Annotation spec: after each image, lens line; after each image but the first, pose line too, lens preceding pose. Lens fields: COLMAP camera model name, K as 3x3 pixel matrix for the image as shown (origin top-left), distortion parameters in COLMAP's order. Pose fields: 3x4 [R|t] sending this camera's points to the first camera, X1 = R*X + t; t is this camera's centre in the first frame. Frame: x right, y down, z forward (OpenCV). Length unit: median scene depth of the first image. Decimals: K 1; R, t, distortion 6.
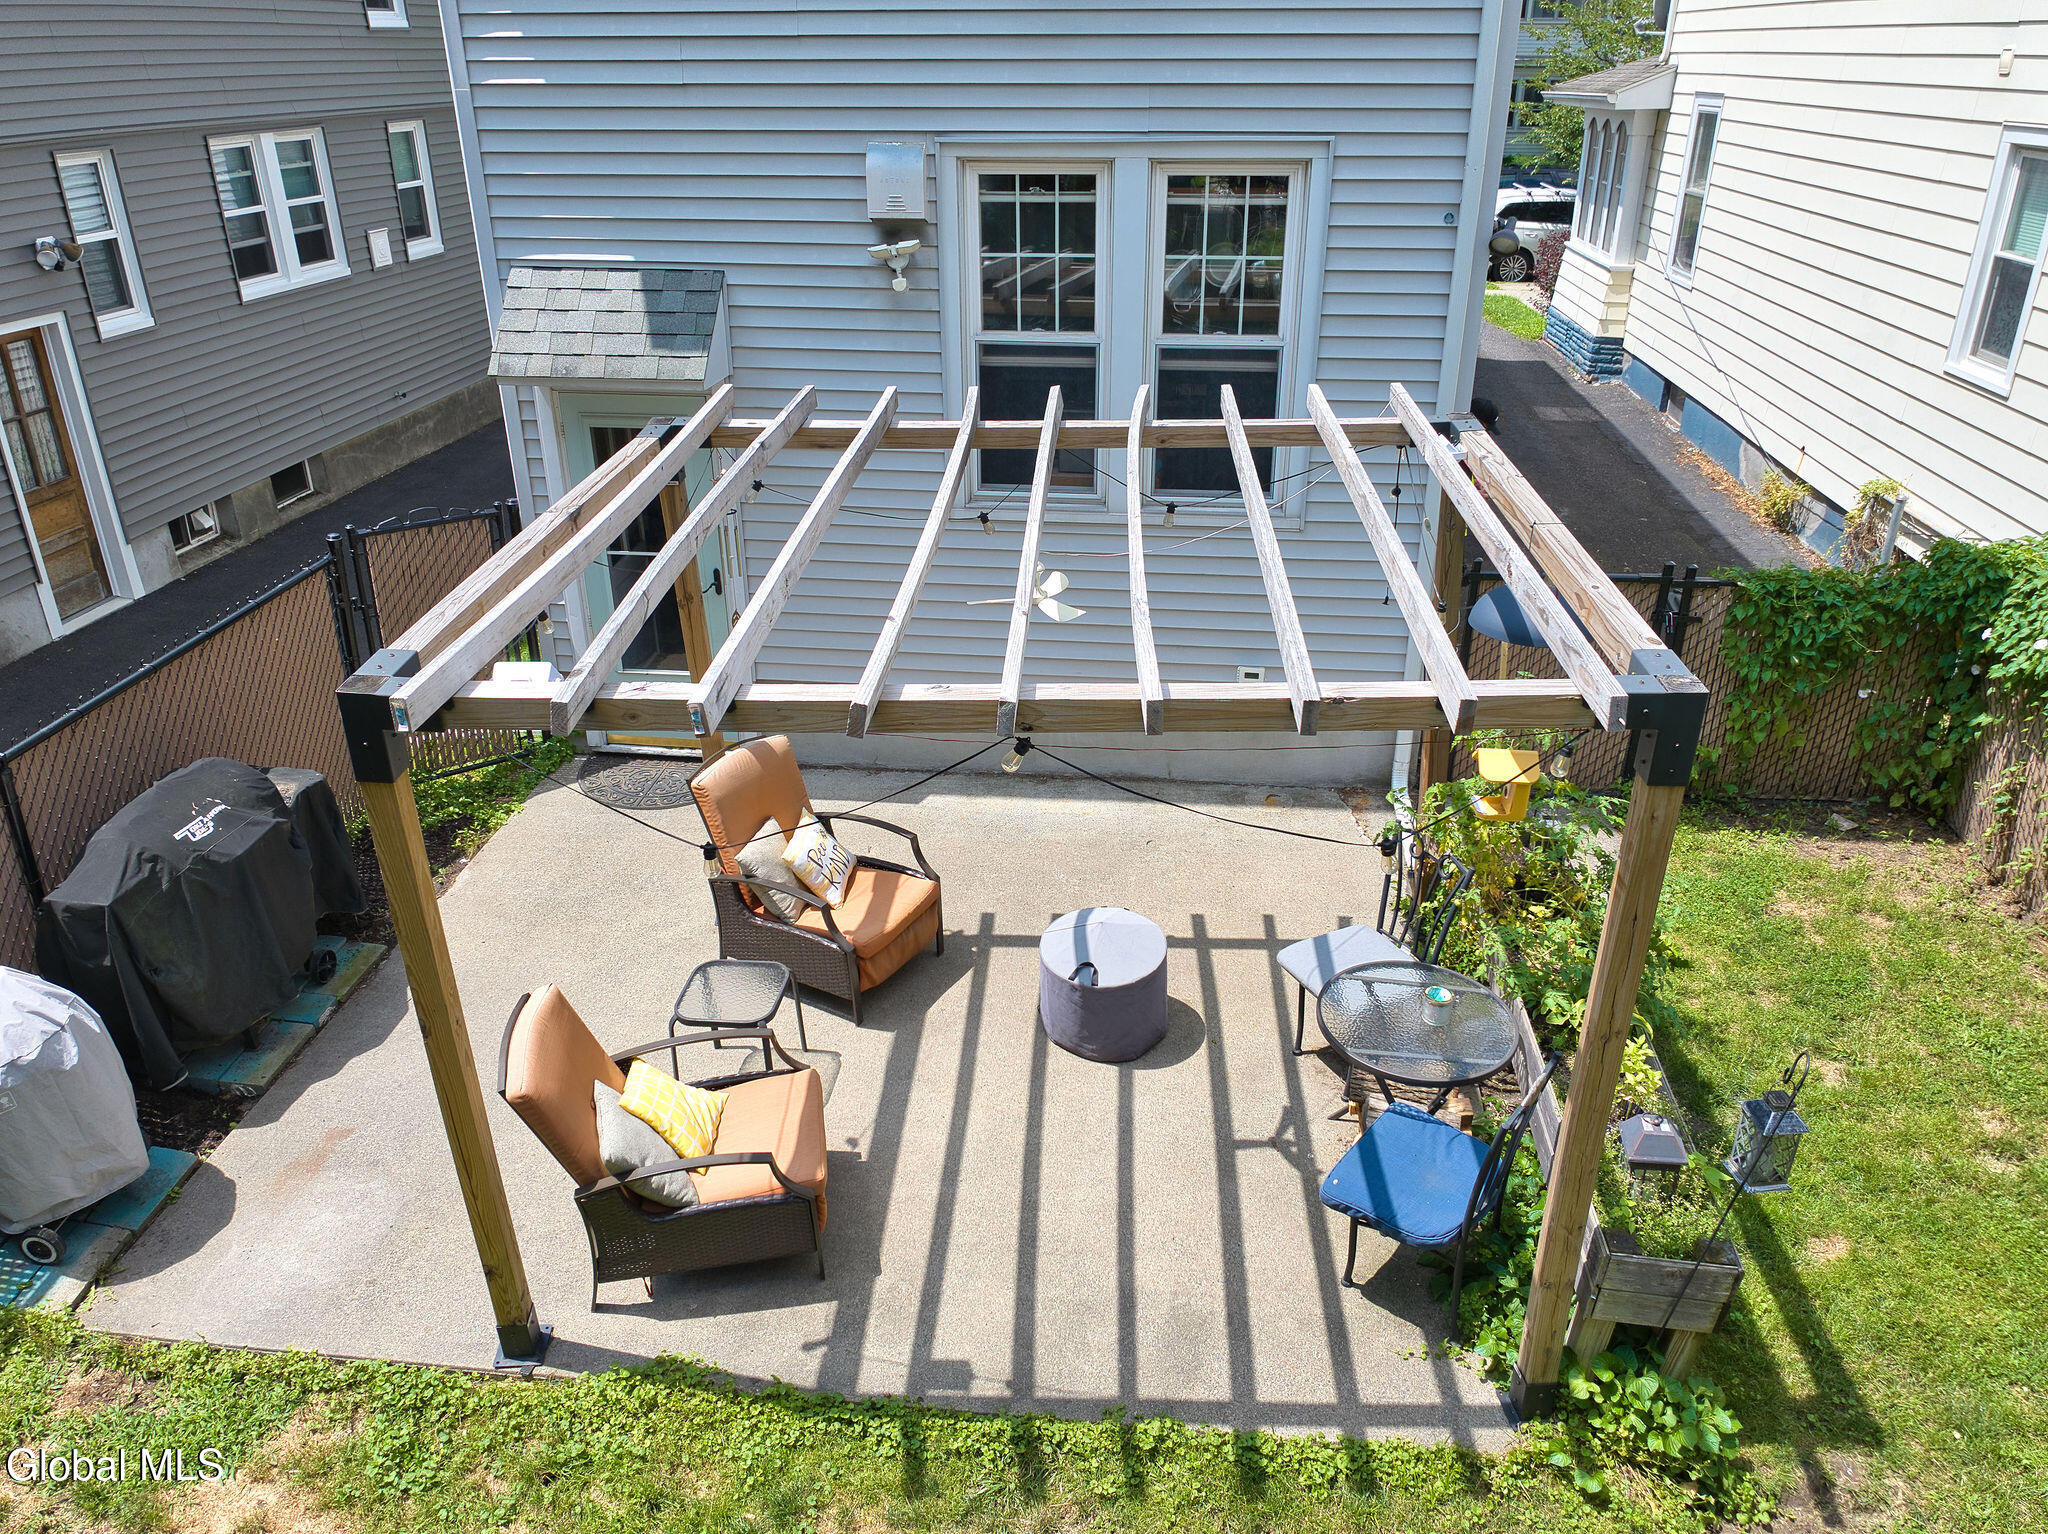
lens RADIAL K [[1422.3, 0, 1024.0], [0, 1422.3, 767.0], [0, 0, 1]] dist [0.036846, -0.061802]
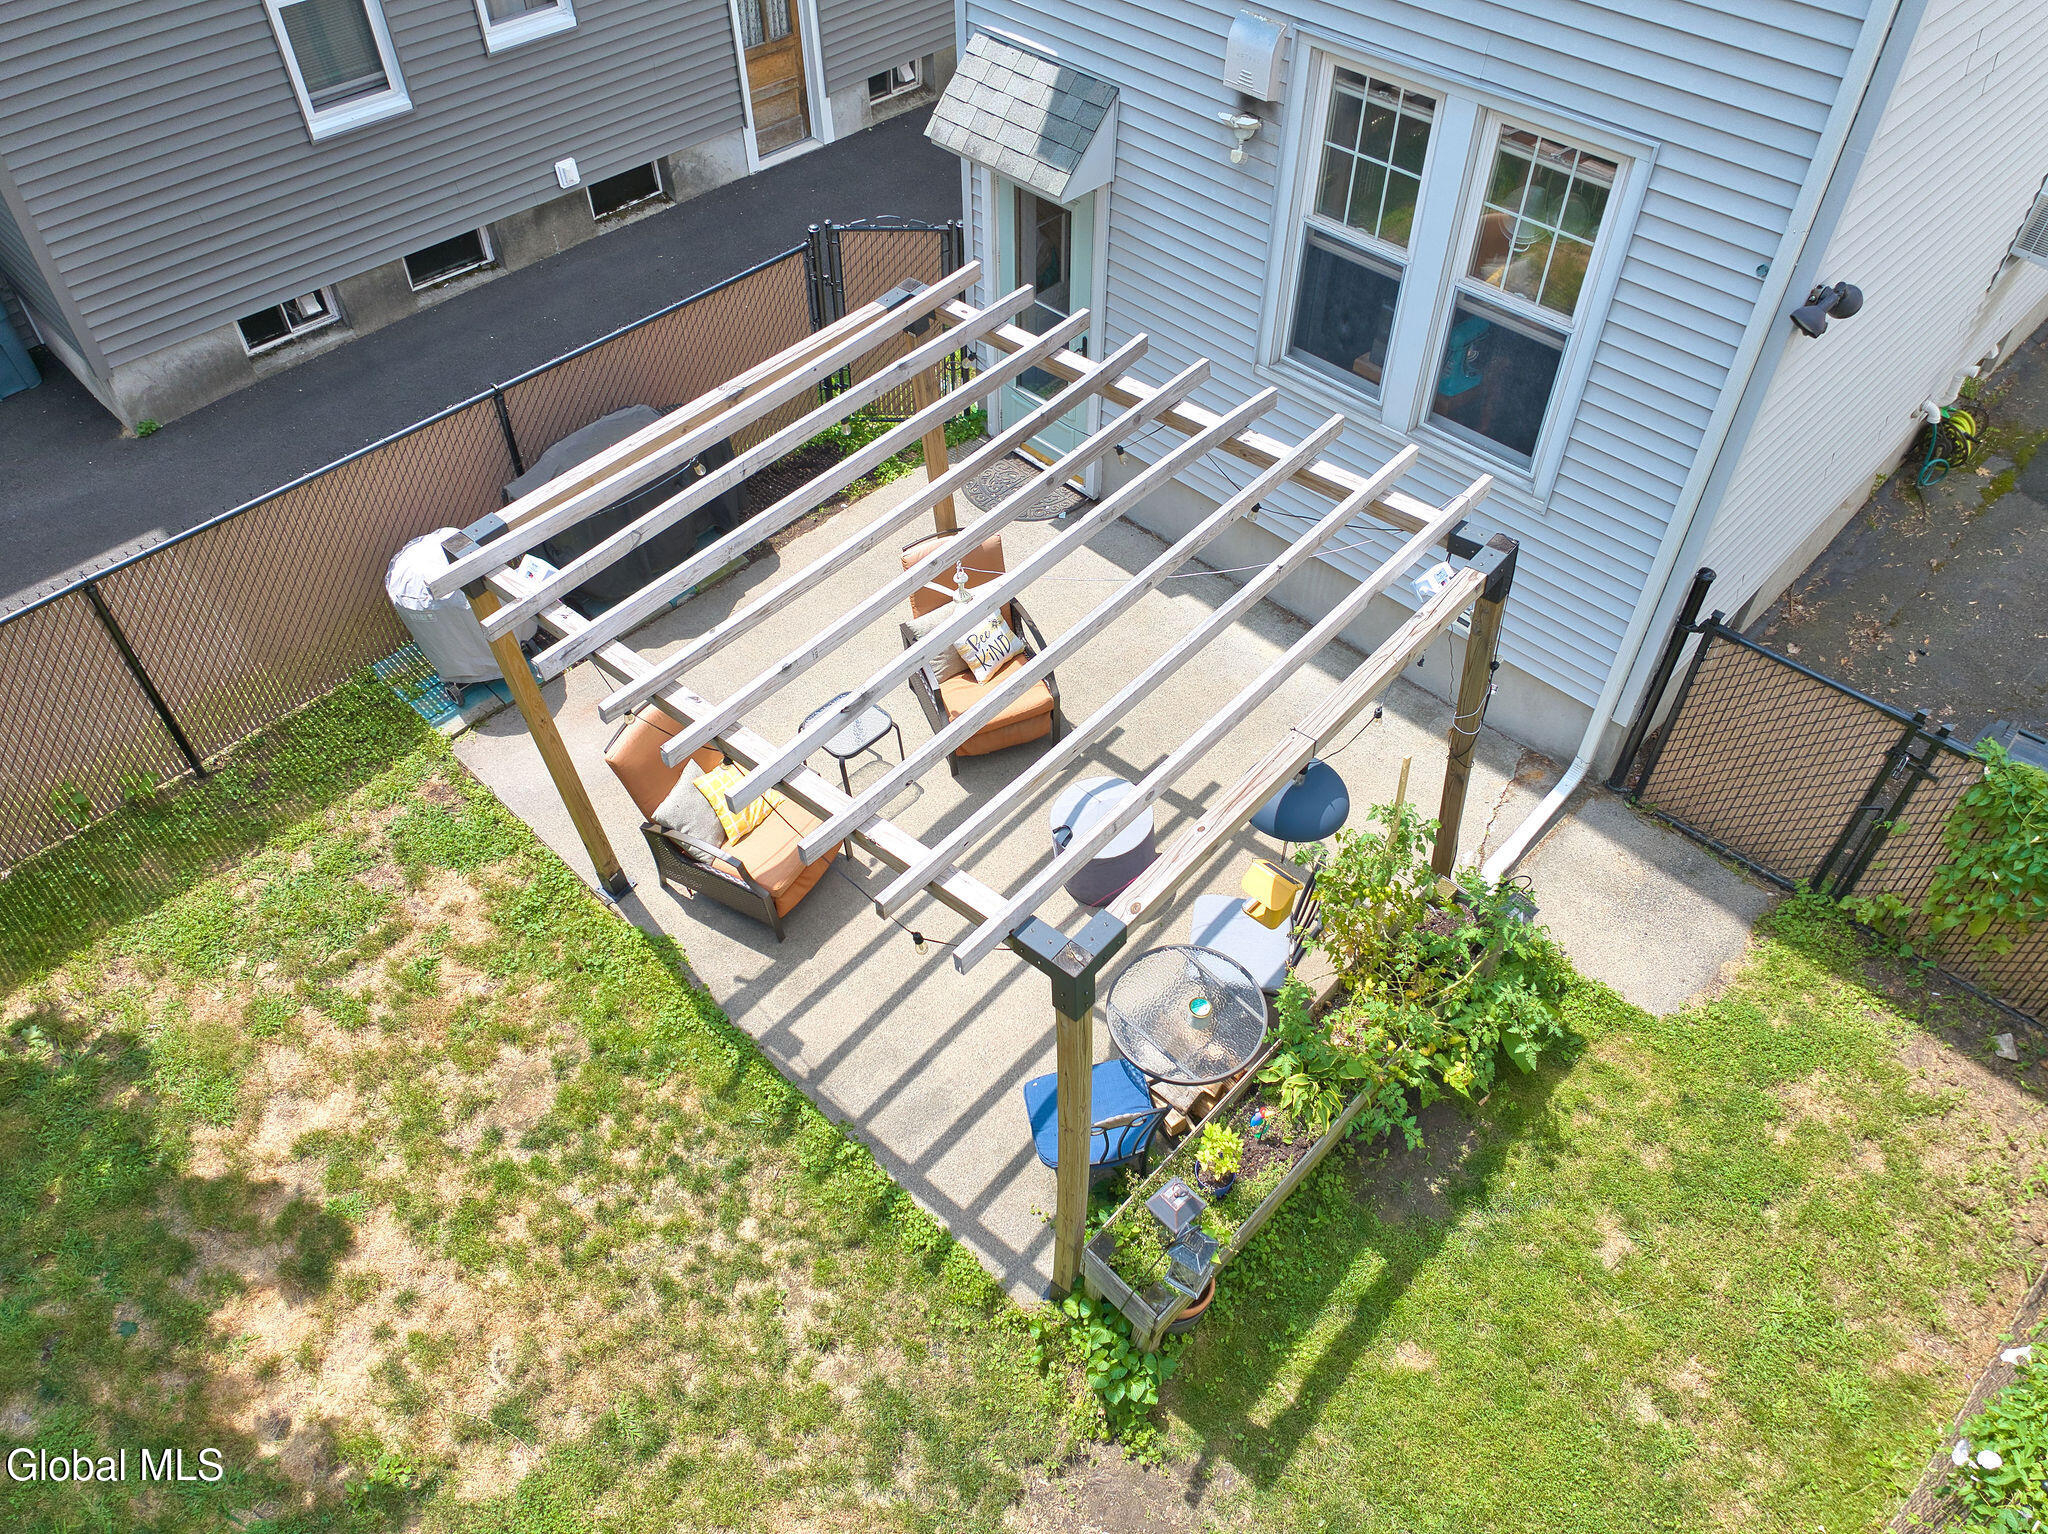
lens RADIAL K [[1455.7, 0, 1025.8], [0, 1455.7, 744.3], [0, 0, 1]] dist [0.033131, -0.058282]
pose [[0.785376, 0.445310, -0.429980, 0.436655], [-0.271335, 0.871980, 0.407466, -0.356773], [0.556383, -0.203345, 0.805660, -0.019684]]
